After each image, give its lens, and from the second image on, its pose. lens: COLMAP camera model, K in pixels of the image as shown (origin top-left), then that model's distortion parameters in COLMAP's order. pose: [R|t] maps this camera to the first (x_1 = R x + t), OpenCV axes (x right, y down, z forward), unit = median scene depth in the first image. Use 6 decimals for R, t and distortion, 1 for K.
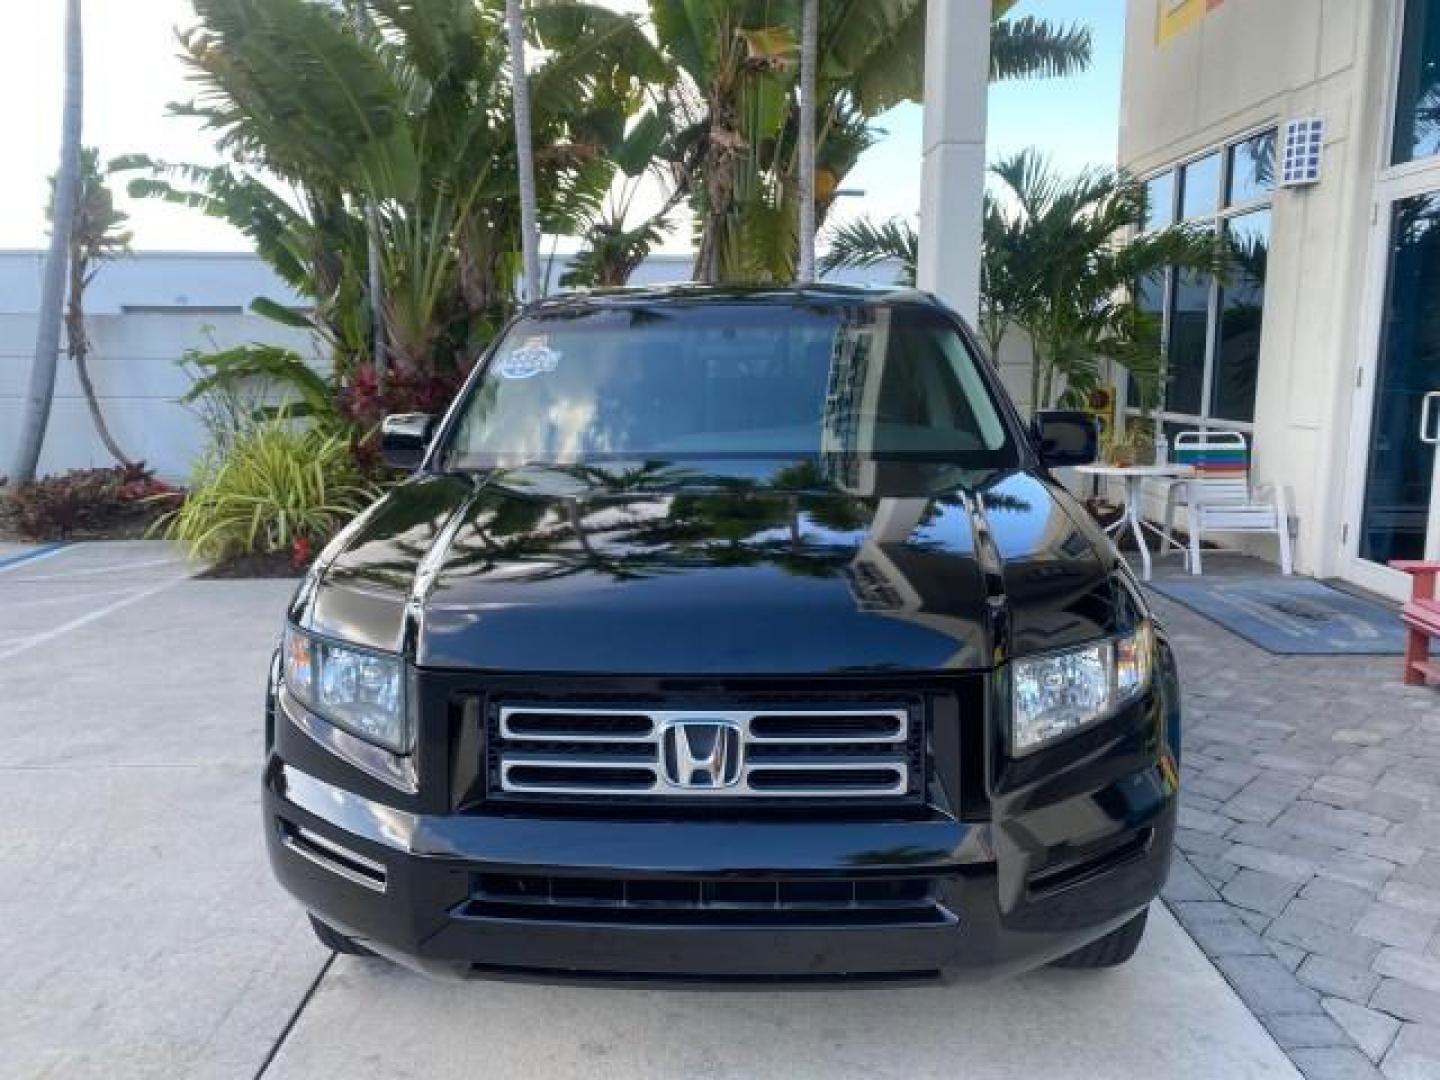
lens RADIAL K [[1100.1, 0, 723.5], [0, 1100.1, 522.2], [0, 0, 1]] dist [0.027847, -0.030151]
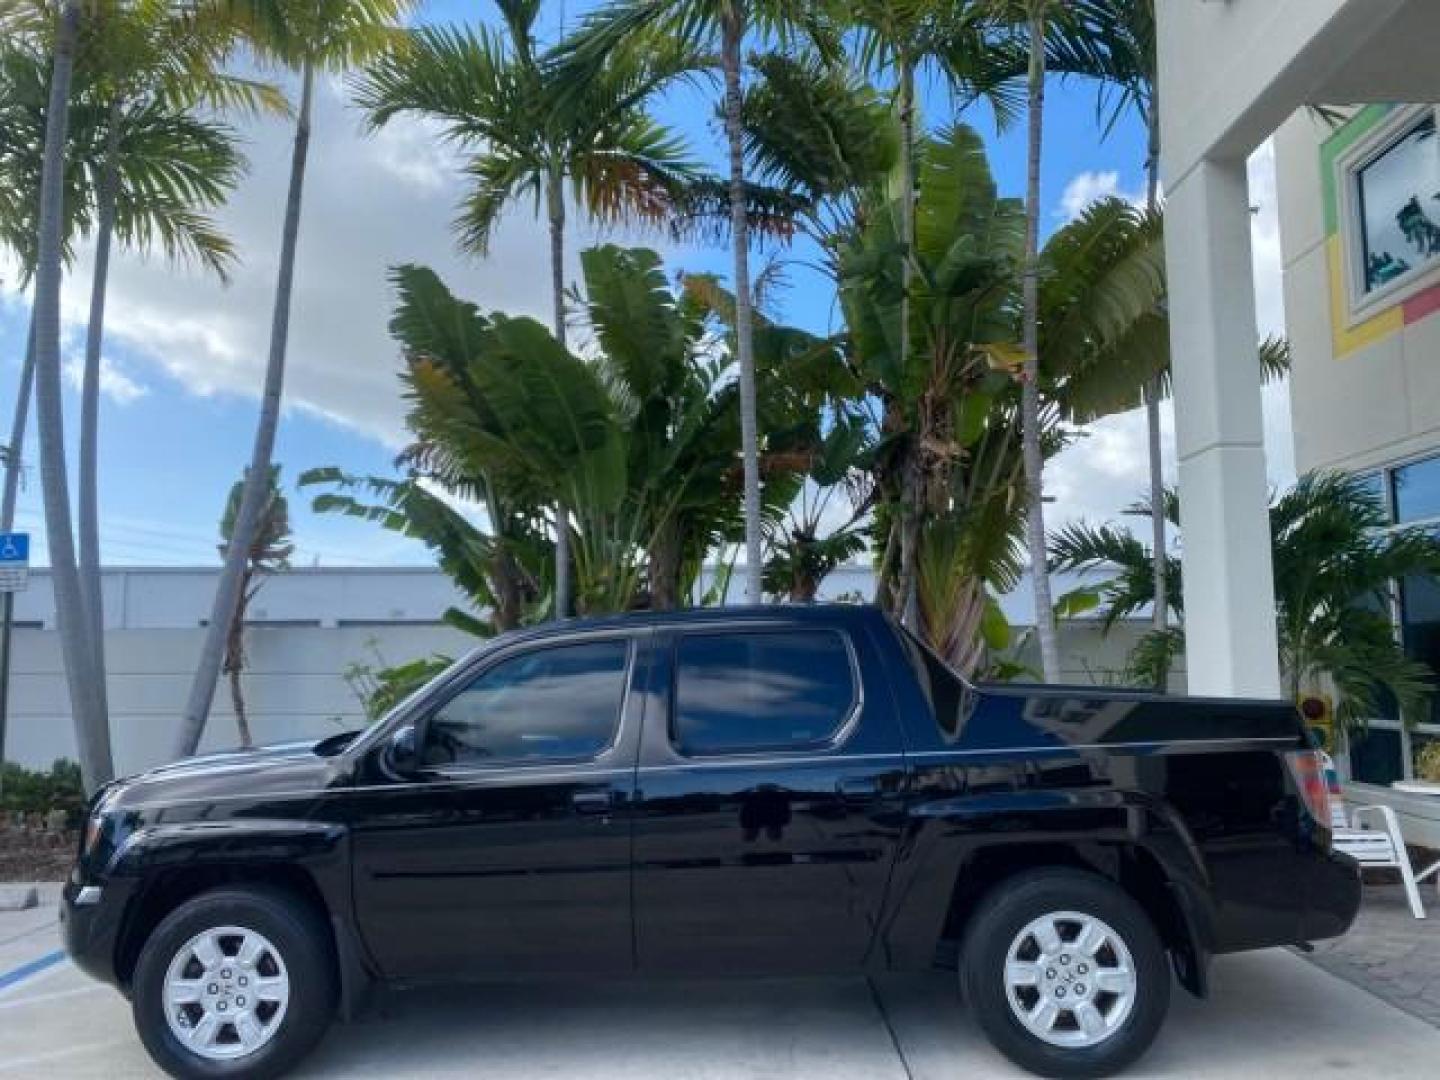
lens RADIAL K [[1100.1, 0, 712.4], [0, 1100.1, 532.0], [0, 0, 1]] dist [0.027847, -0.030151]
pose [[0.999913, -0.008733, -0.009871, -0.237791], [0.005773, 0.963495, -0.267663, -0.013111], [0.011848, 0.267583, 0.963462, 0.079902]]
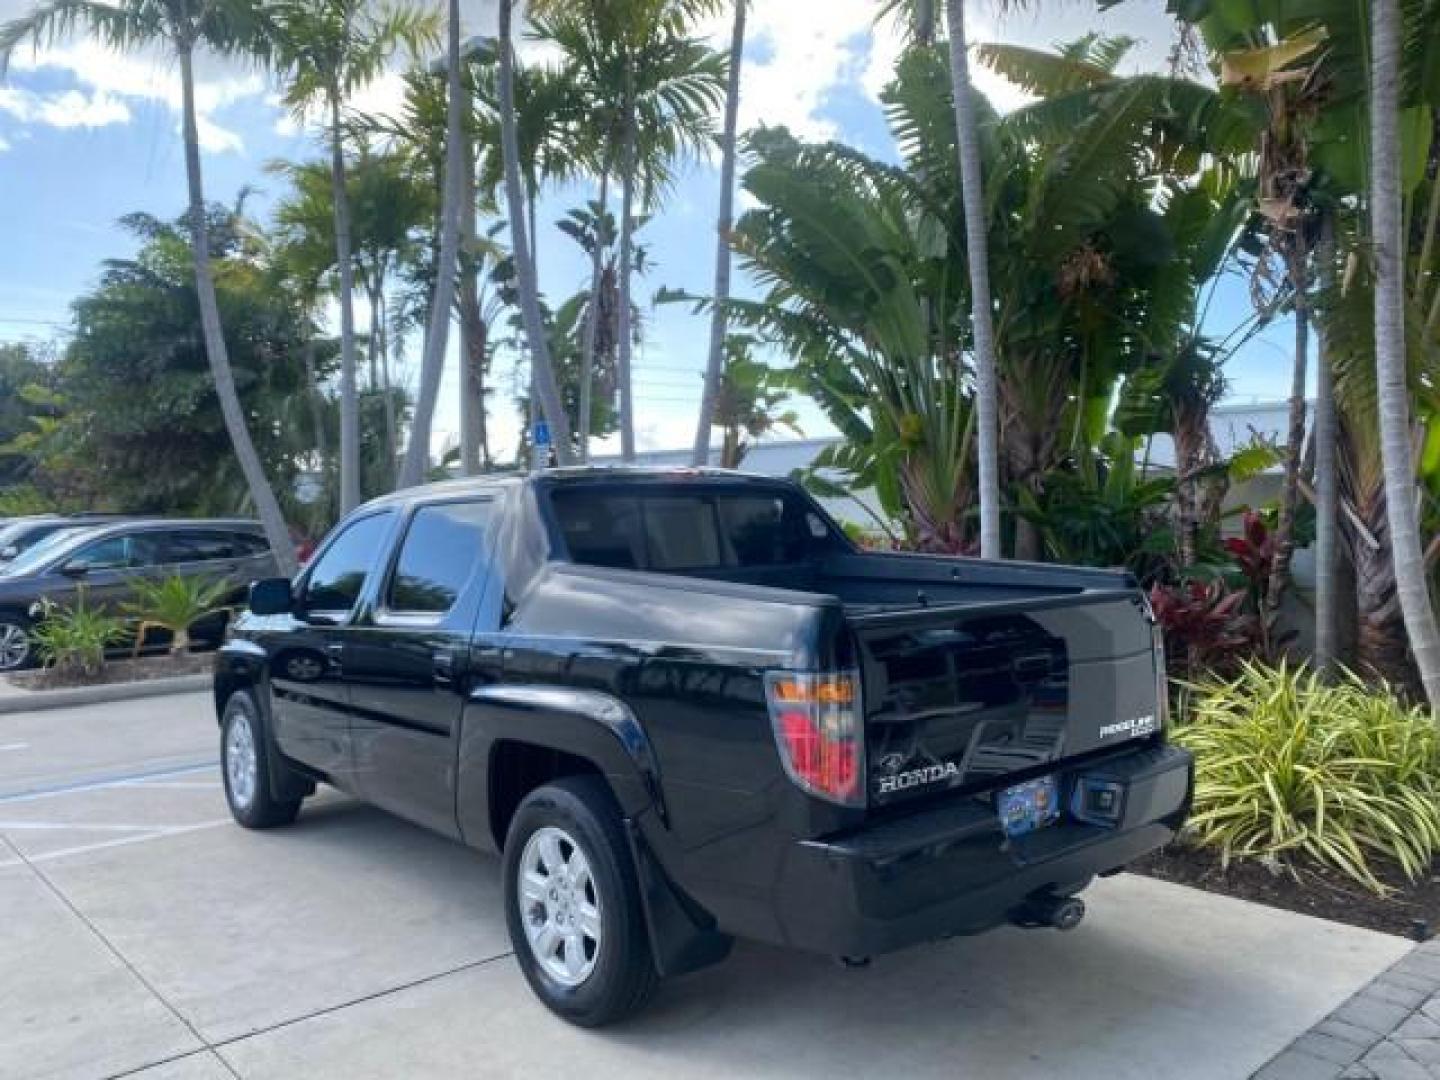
lens RADIAL K [[1100.1, 0, 692.7], [0, 1100.1, 544.3], [0, 0, 1]] dist [0.027847, -0.030151]
pose [[0.648189, 0.012400, -0.761379, 0.337868], [-0.107762, 0.991298, -0.075597, -0.069782], [0.753816, 0.131049, 0.643885, 0.404815]]
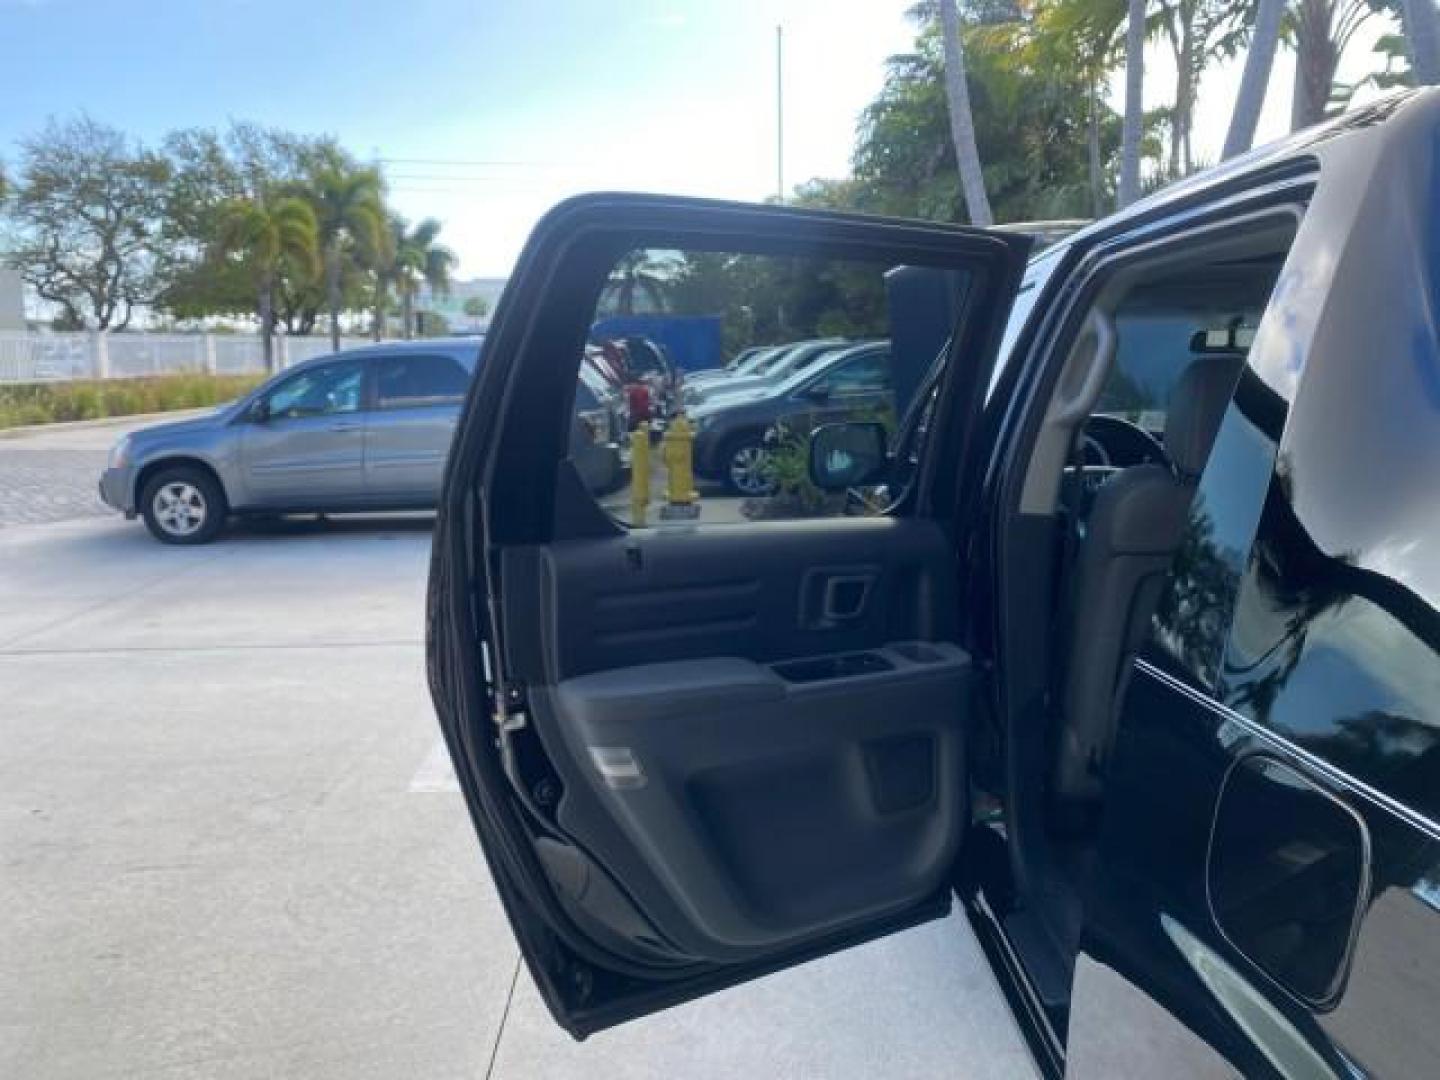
lens RADIAL K [[1100.1, 0, 728.8], [0, 1100.1, 534.2], [0, 0, 1]] dist [0.027847, -0.030151]
pose [[0.027089, 0.164007, -0.986087, 0.019547], [-0.146599, 0.976435, 0.158374, -0.092712], [0.988825, 0.140270, 0.050494, 0.615737]]
